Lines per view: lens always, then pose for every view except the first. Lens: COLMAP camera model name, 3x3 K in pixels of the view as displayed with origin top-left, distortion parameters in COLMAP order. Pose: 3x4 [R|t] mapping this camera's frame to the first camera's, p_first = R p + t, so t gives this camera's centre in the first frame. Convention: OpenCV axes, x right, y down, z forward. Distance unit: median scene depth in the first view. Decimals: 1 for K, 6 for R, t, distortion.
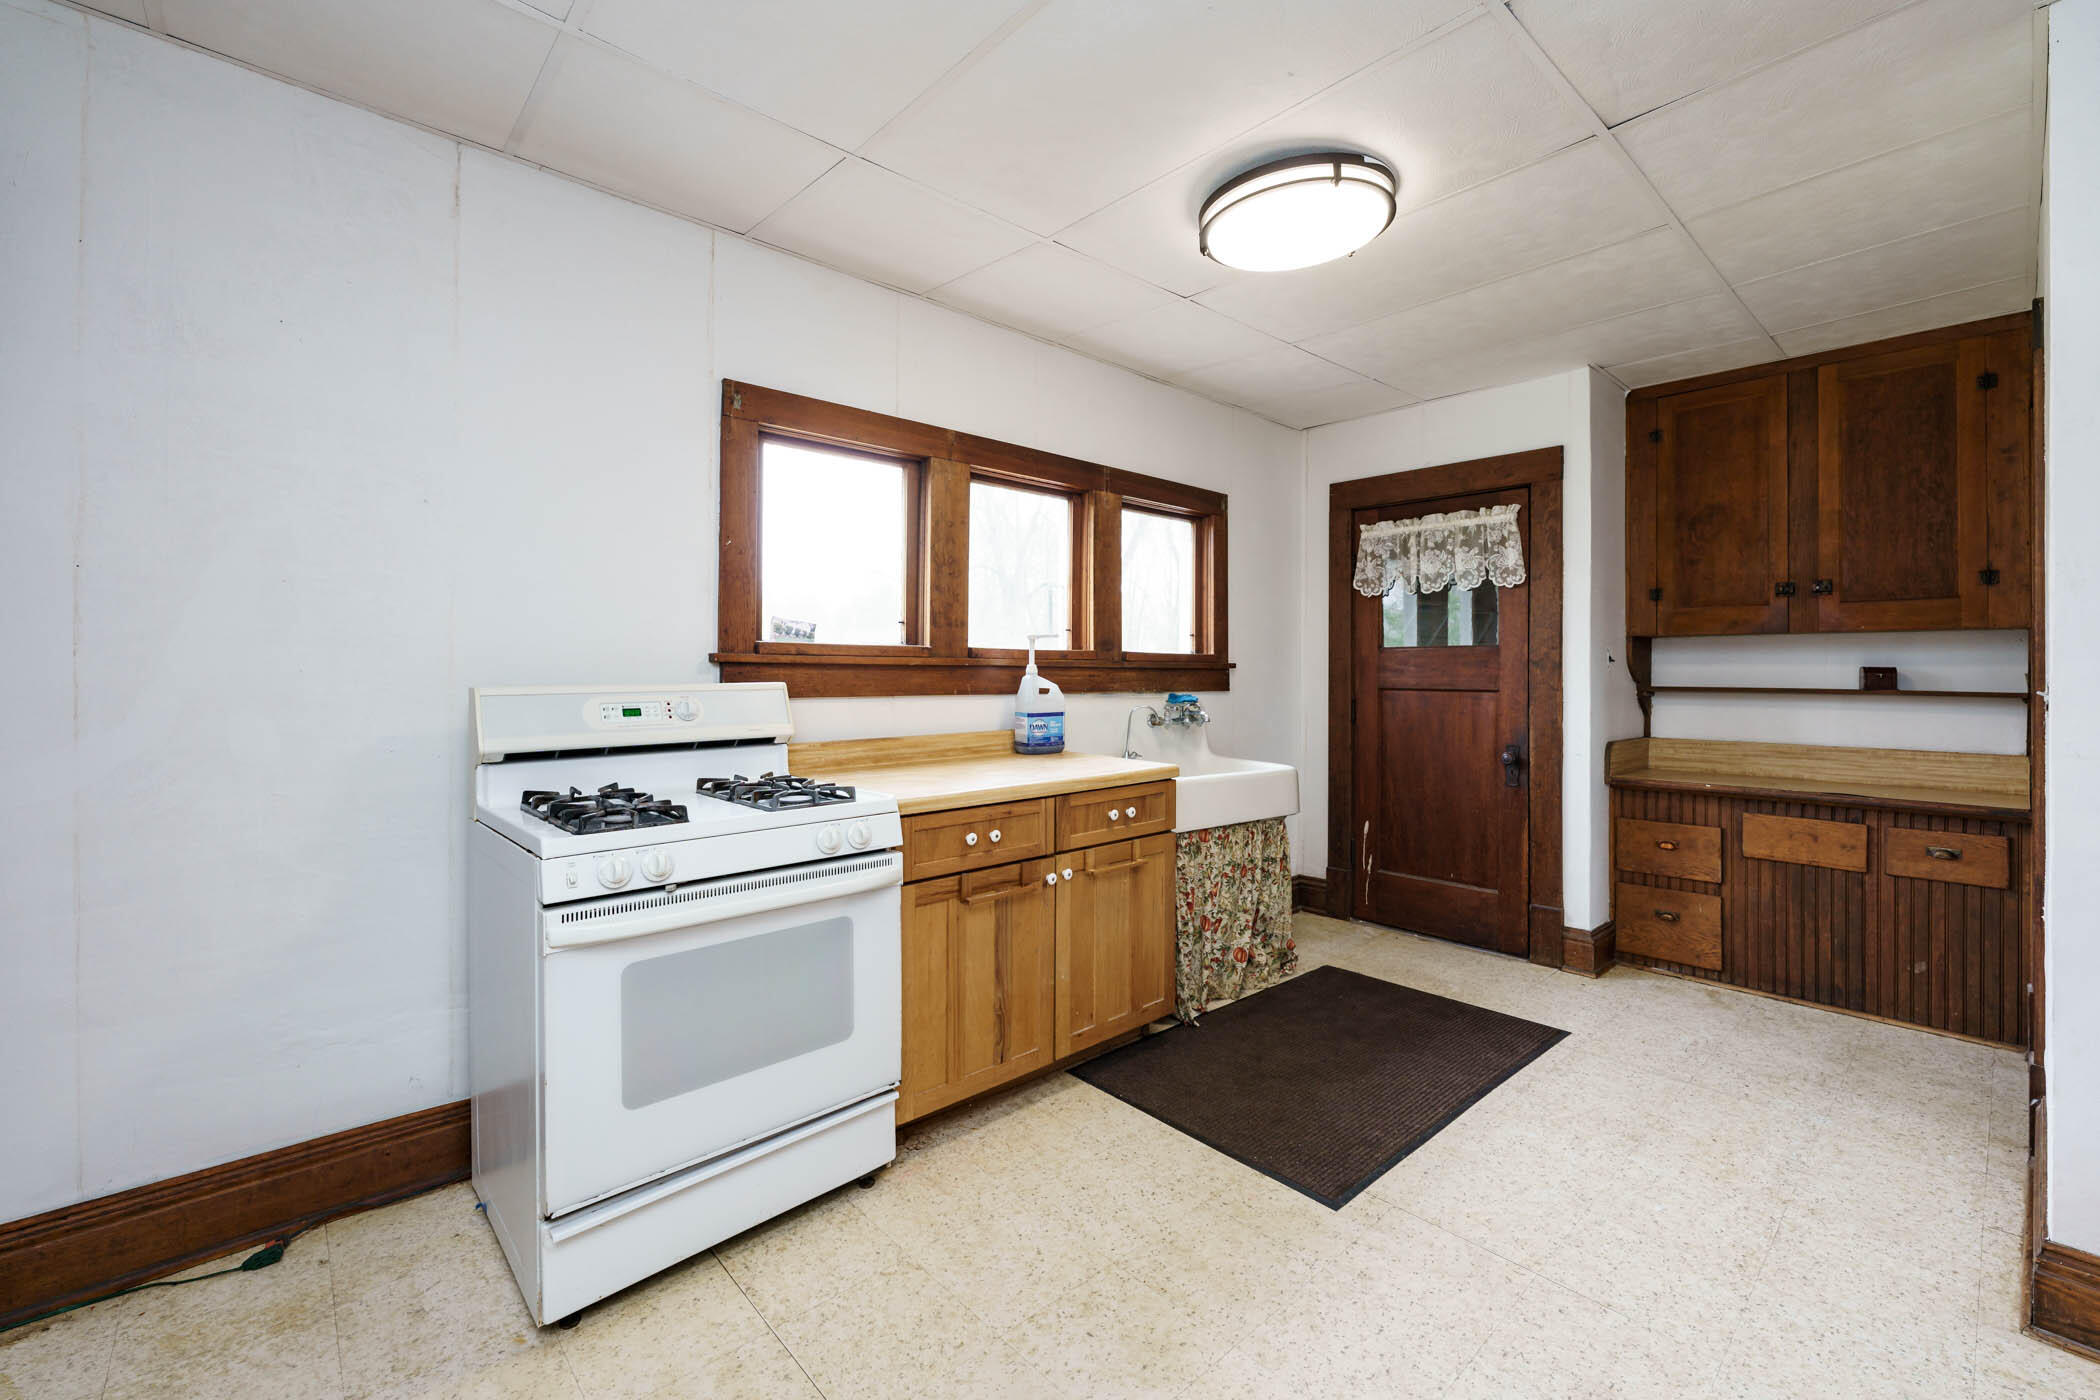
lens RADIAL K [[861.8, 0, 1060.7], [0, 861.8, 672.0], [0, 0, 1]] dist [-0.008475, 0.000607]
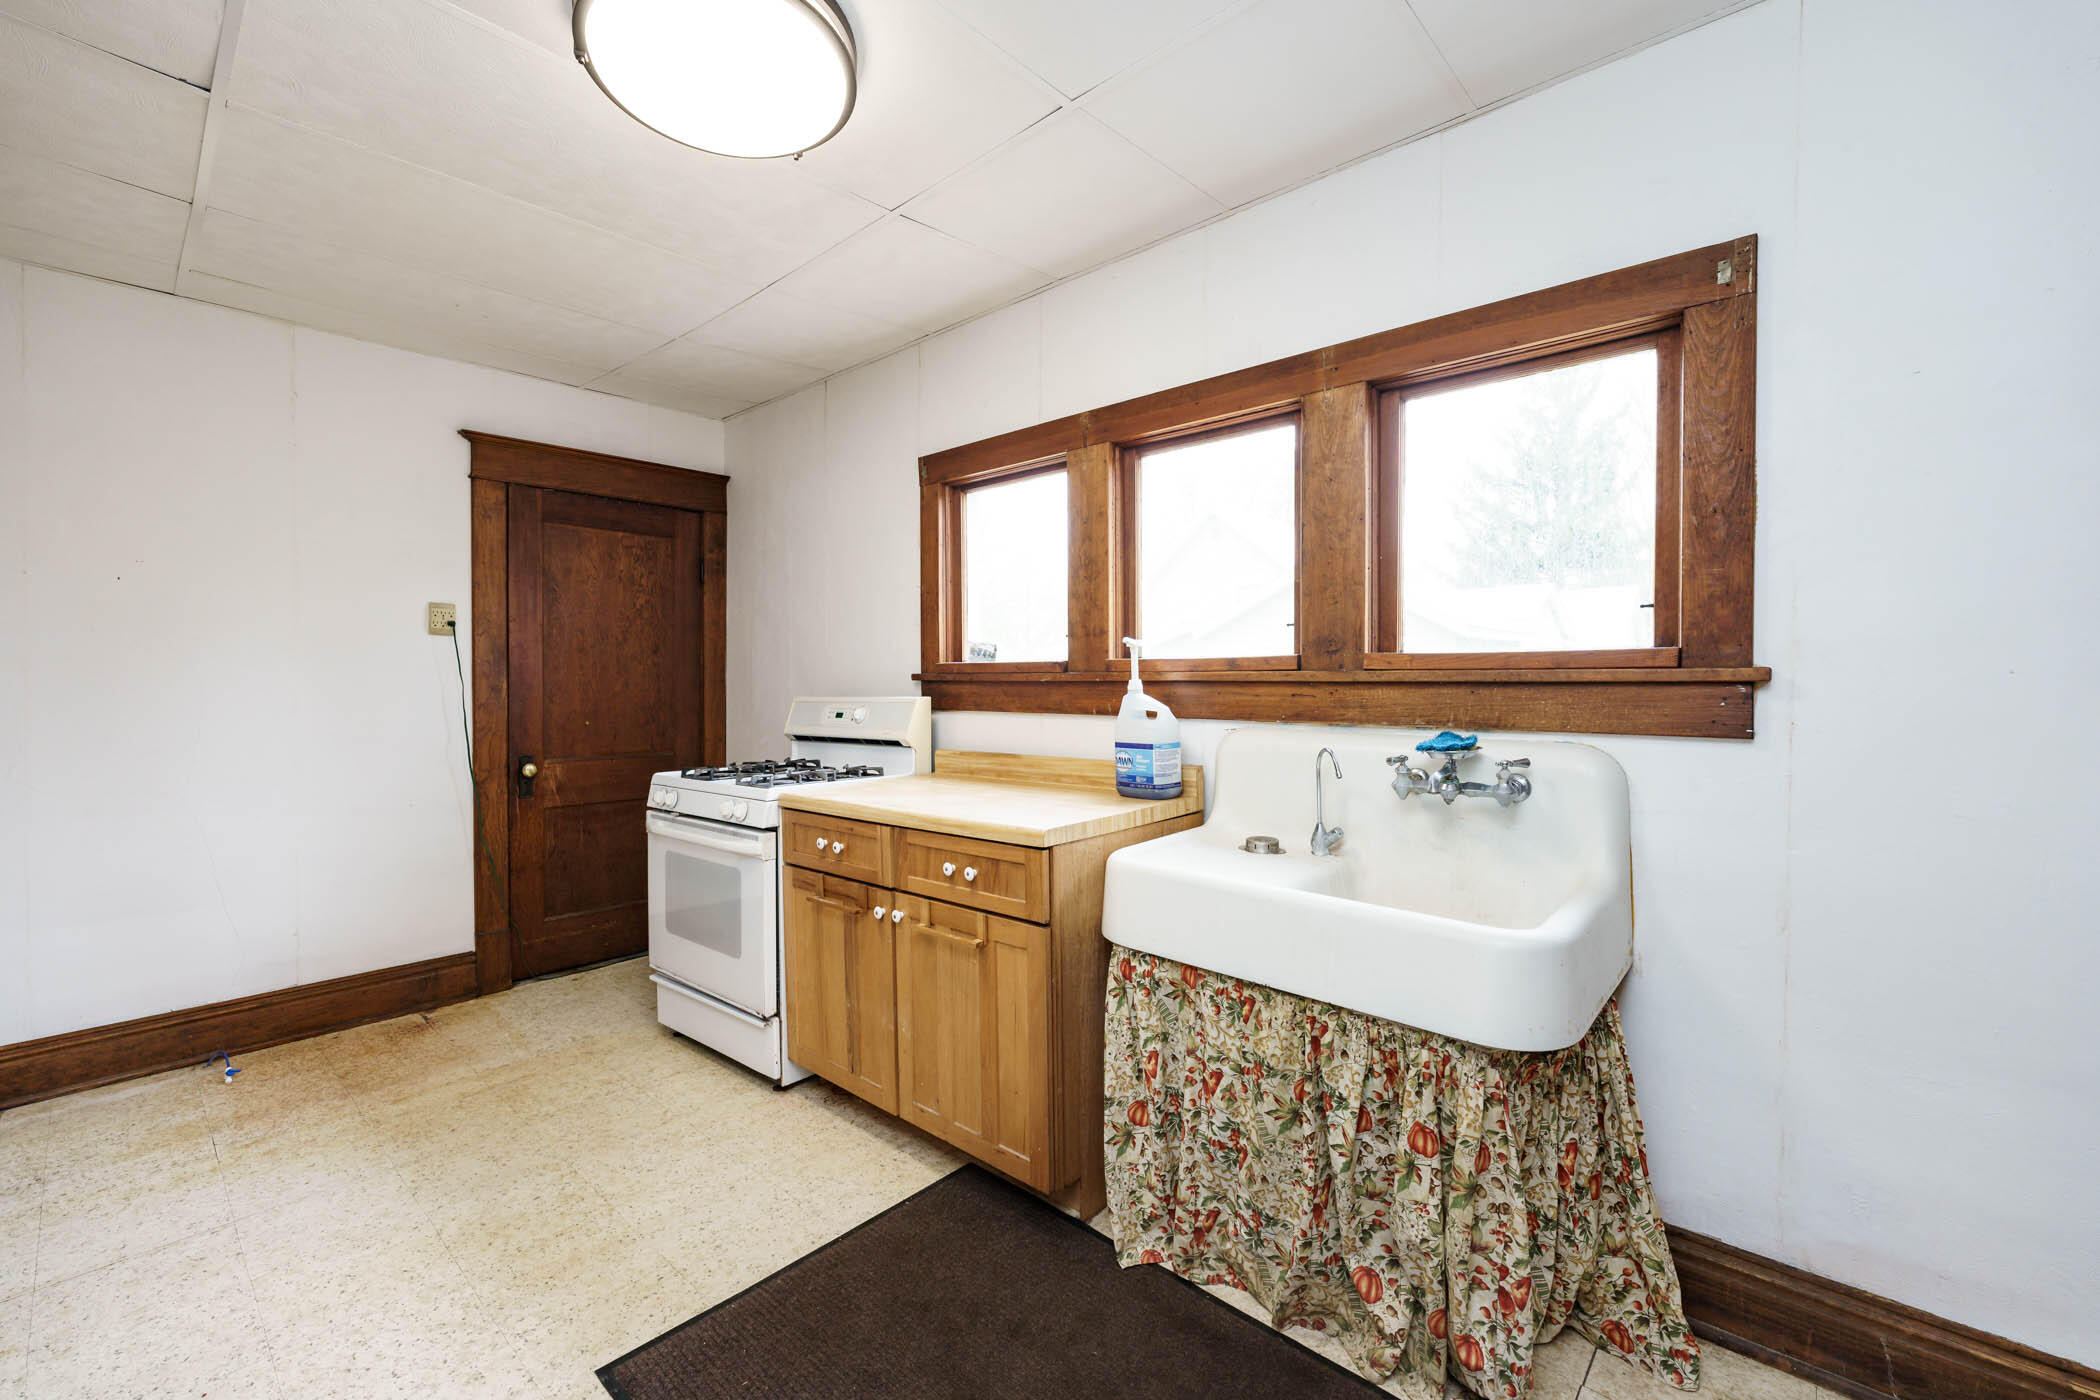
lens RADIAL K [[861.8, 0, 1052.1], [0, 861.8, 702.1], [0, 0, 1]] dist [-0.008475, 0.000607]
pose [[0.107164, 0.018811, -0.994063, 0.644476], [-0.000413, 0.999822, 0.018876, -0.002699], [0.994241, -0.001613, 0.107153, 0.755948]]
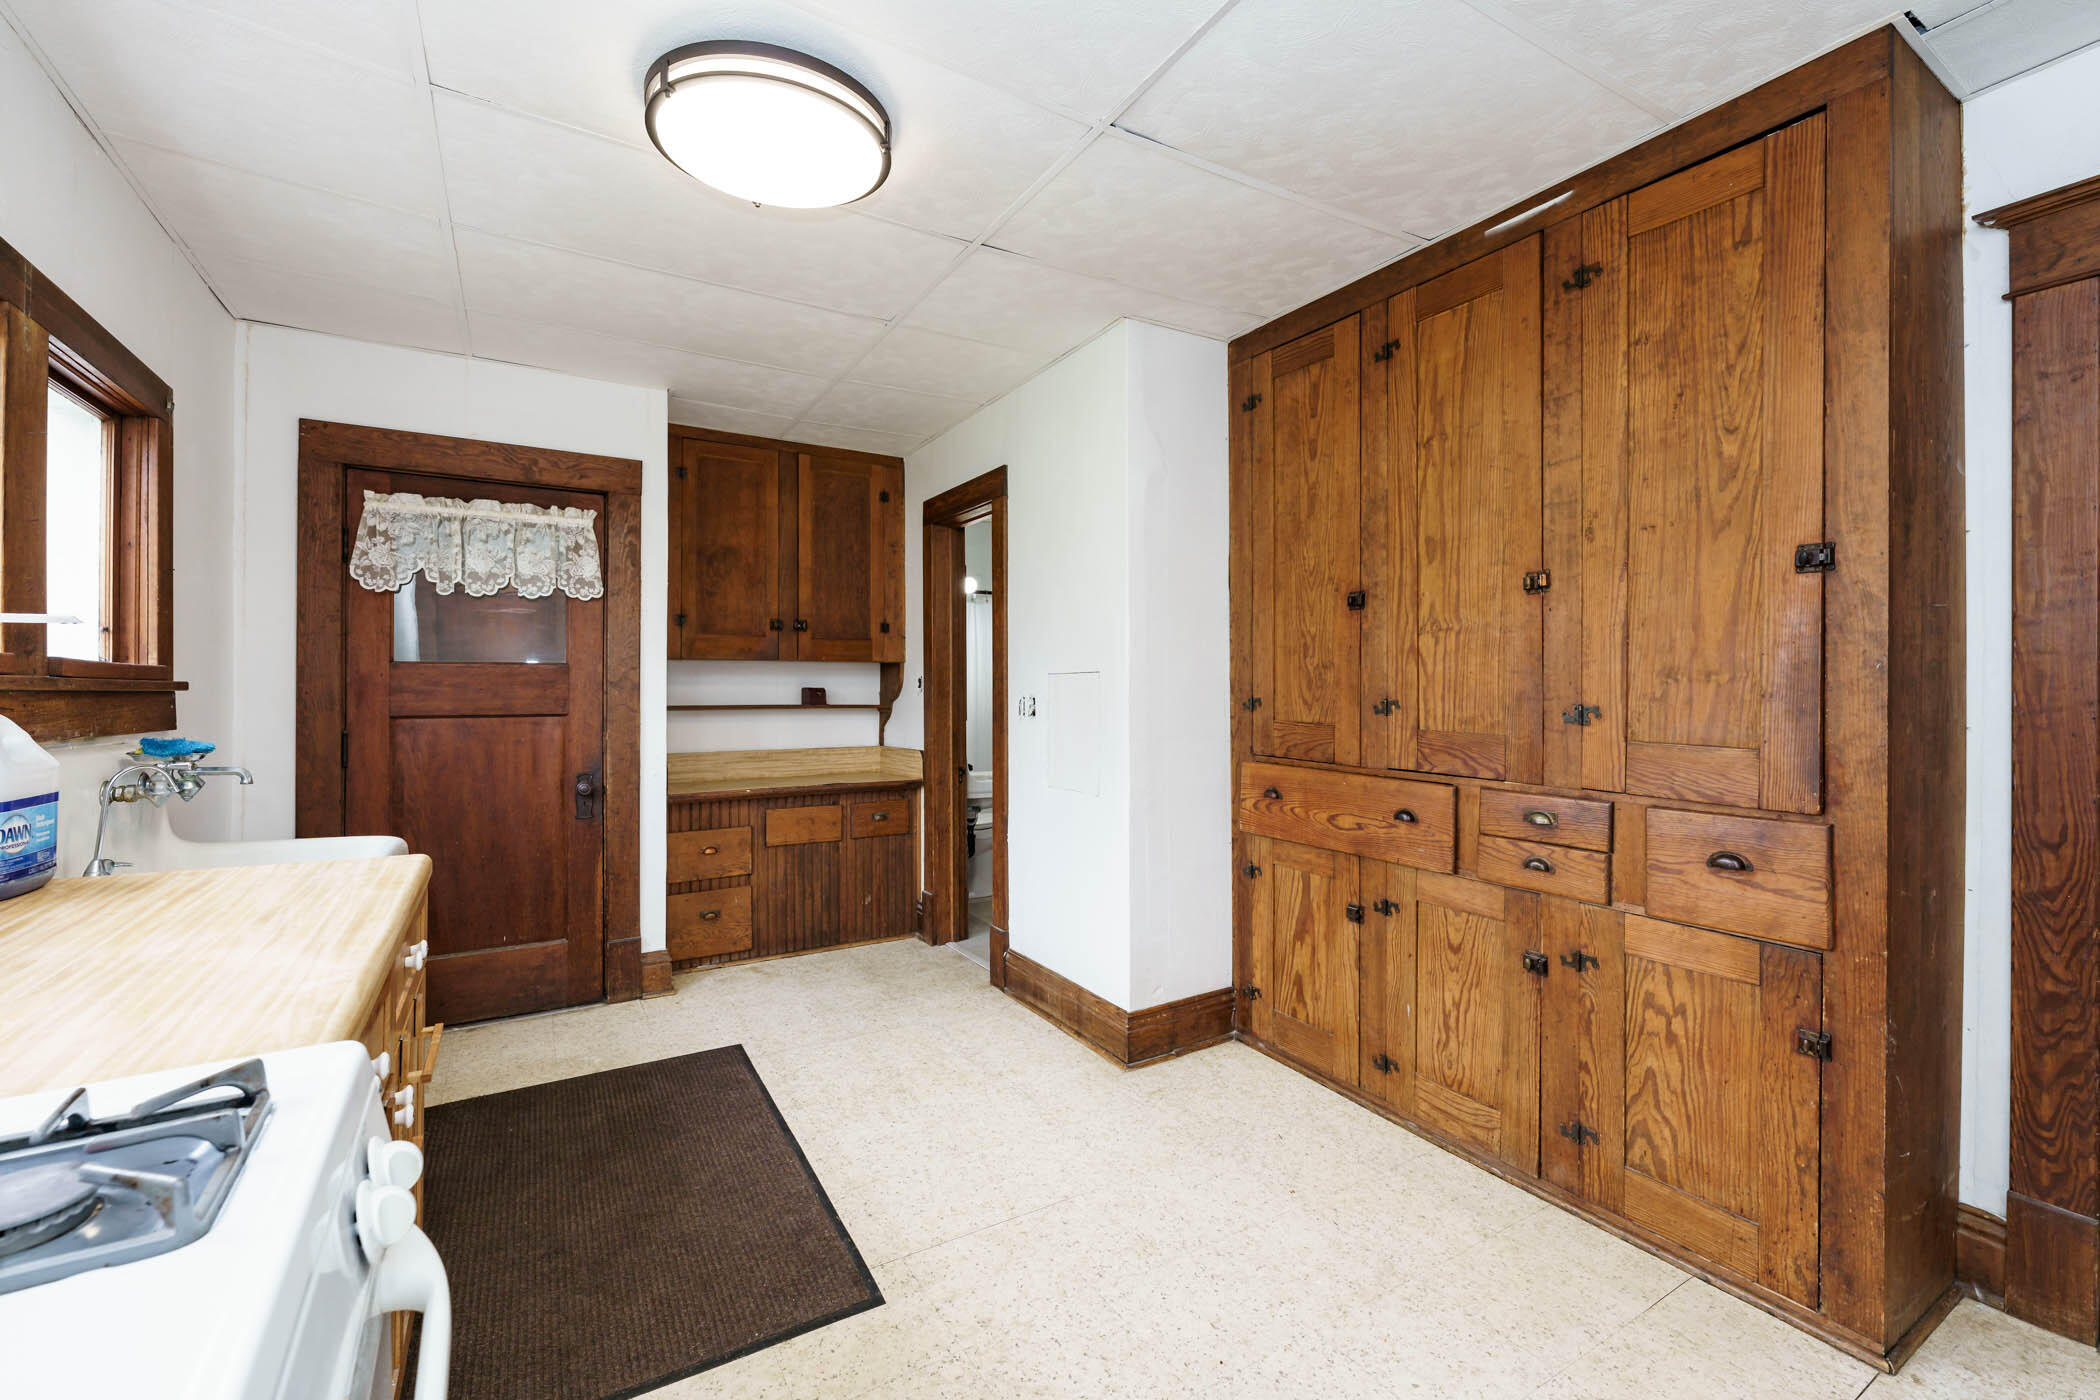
lens RADIAL K [[861.8, 0, 1039.1], [0, 861.8, 684.0], [0, 0, 1]] dist [-0.008475, 0.000607]
pose [[0.204301, 0.003137, 0.978903, -0.292660], [0.004303, 0.999982, -0.004102, -0.004442], [-0.978899, 0.005051, 0.204284, 0.374167]]
